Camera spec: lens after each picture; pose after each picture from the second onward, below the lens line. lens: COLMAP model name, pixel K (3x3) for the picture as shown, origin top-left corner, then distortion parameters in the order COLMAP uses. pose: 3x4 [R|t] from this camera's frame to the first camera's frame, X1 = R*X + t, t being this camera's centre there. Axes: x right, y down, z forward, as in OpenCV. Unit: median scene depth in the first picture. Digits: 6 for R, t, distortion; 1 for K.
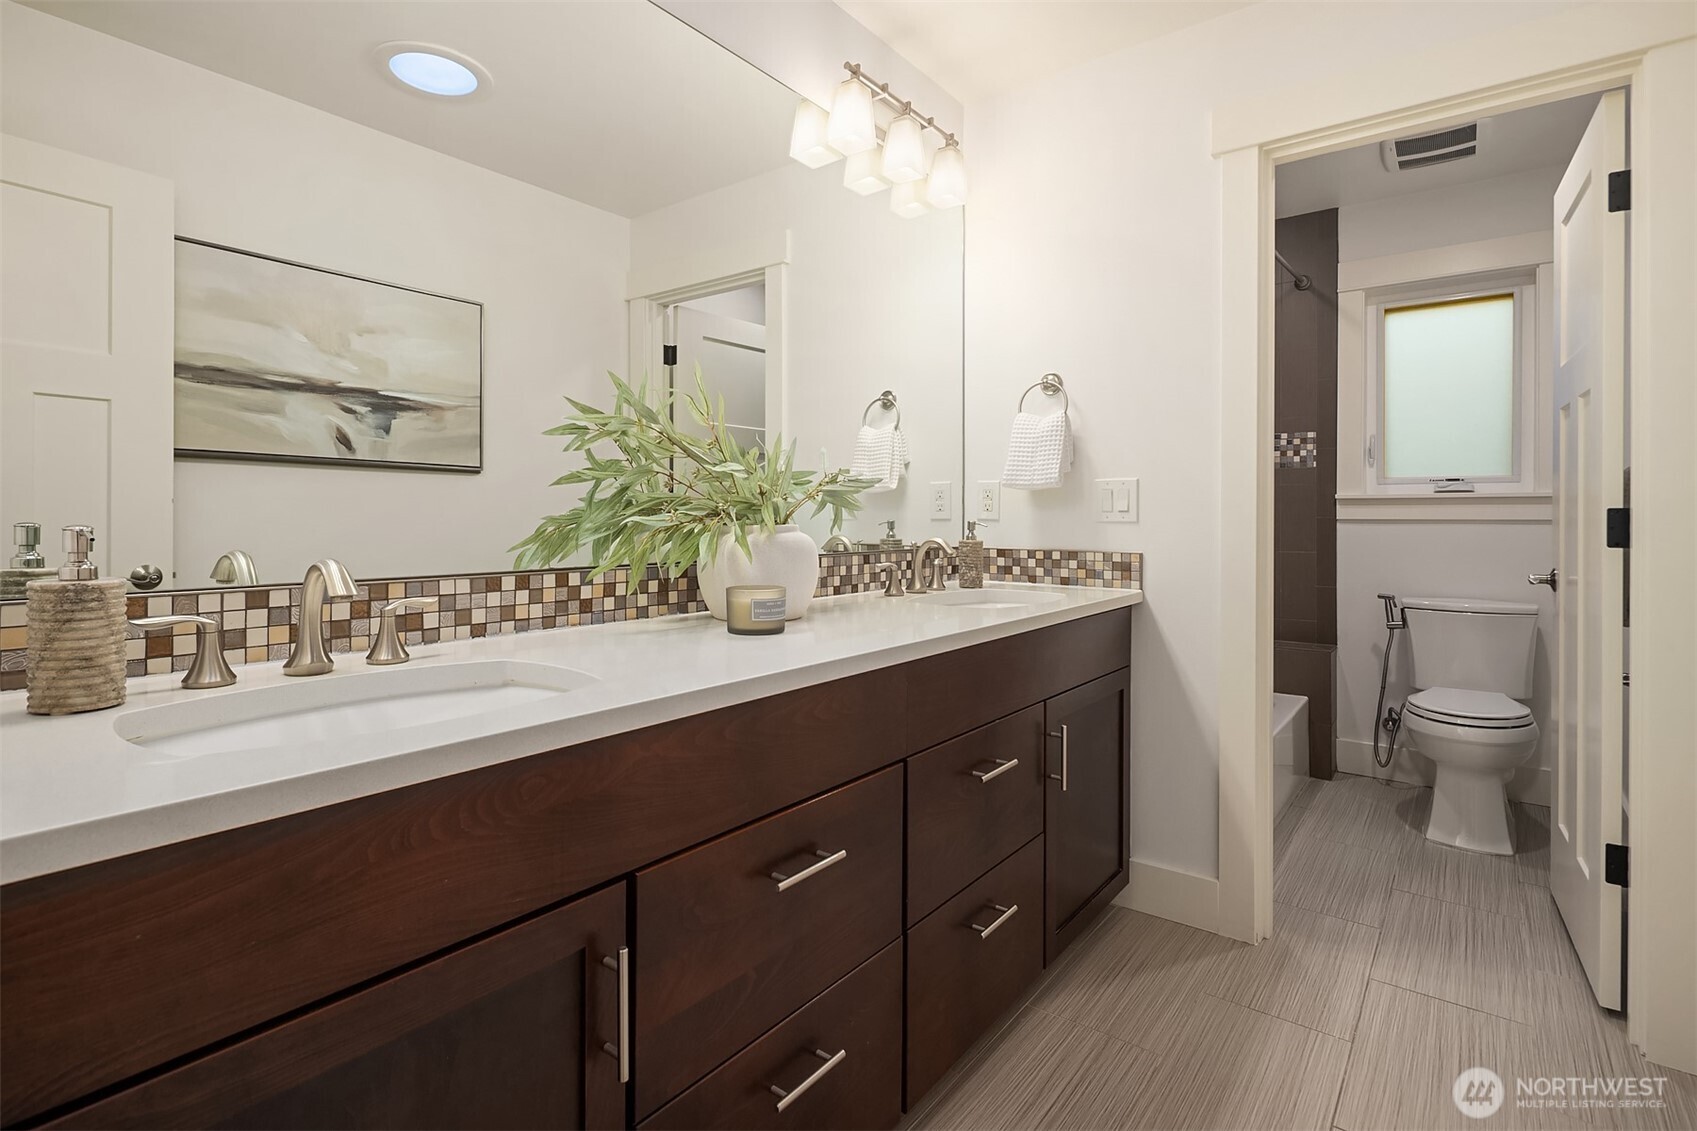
lens RADIAL K [[824.5, 0, 844.8], [0, 824.5, 515.4], [0, 0, 1]] dist [-0.005554, -0.000299]
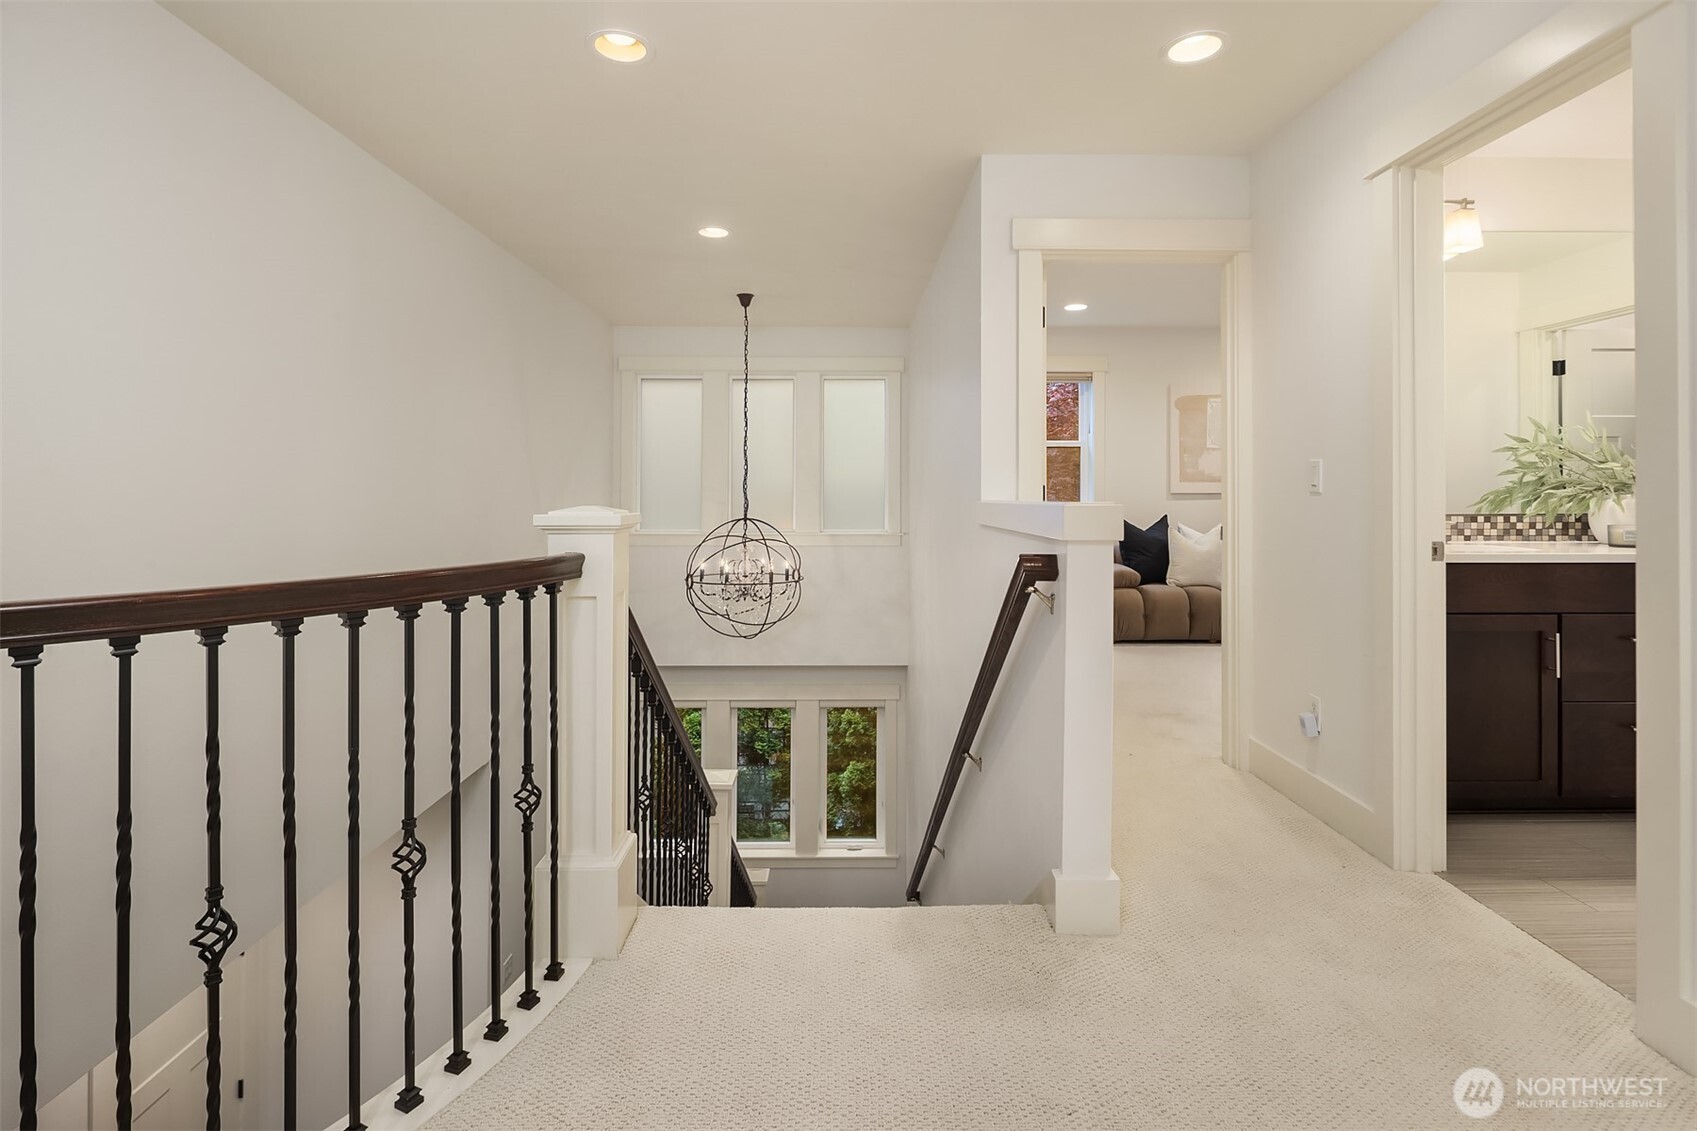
lens RADIAL K [[824.5, 0, 834.1], [0, 824.5, 487.3], [0, 0, 1]] dist [-0.005554, -0.000299]
pose [[0.607086, -0.006431, -0.794610, 0.292740], [0.002381, 0.999977, -0.006274, 0.002392], [0.794633, 0.001917, 0.607088, -1.664836]]
